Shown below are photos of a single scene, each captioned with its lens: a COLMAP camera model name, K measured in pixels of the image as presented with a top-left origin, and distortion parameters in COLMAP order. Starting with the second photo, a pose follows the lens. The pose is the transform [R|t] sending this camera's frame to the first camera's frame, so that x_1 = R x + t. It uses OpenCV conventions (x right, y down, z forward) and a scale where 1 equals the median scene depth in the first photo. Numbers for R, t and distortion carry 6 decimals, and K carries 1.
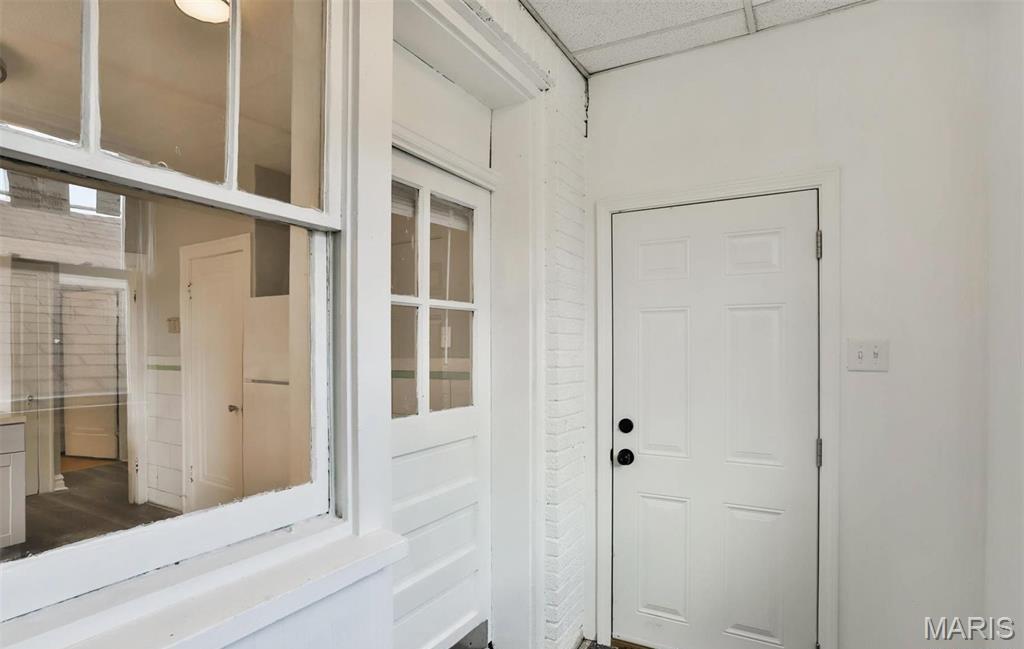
lens RADIAL K [[544.0, 0, 498.0], [0, 544.0, 345.6], [0, 0, 1]] dist [-0.035496, 0.025431]
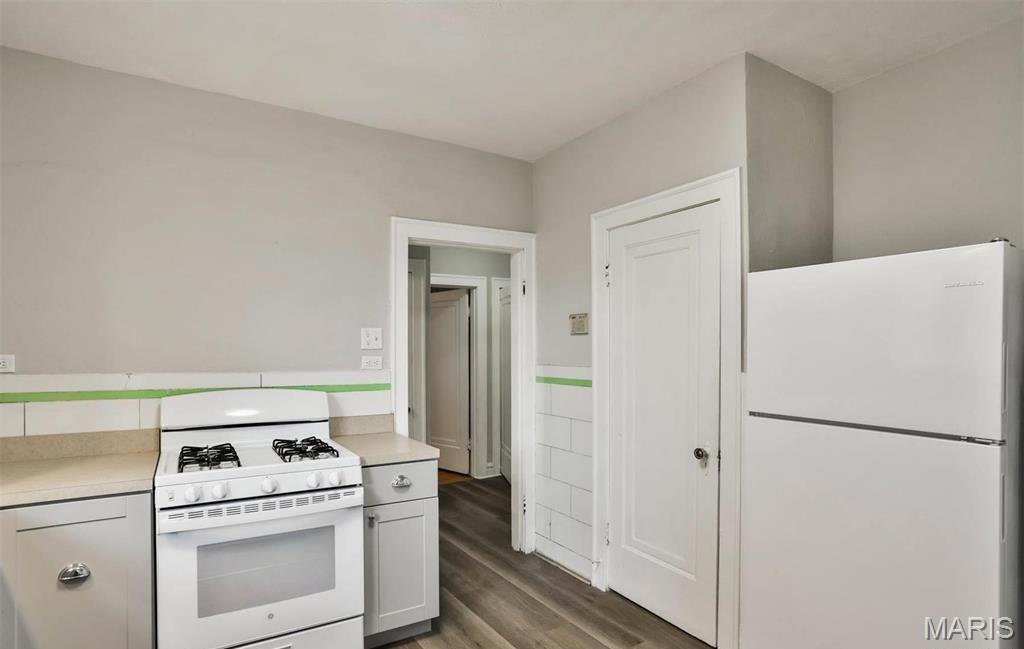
lens RADIAL K [[576.8, 0, 508.7], [0, 576.8, 343.0], [0, 0, 1]] dist [-0.017045, -0.002497]
pose [[0.891869, -0.008070, -0.452222, -0.332907], [0.006994, 0.999967, -0.004052, -0.009754], [0.452240, 0.000451, 0.891896, 0.260049]]
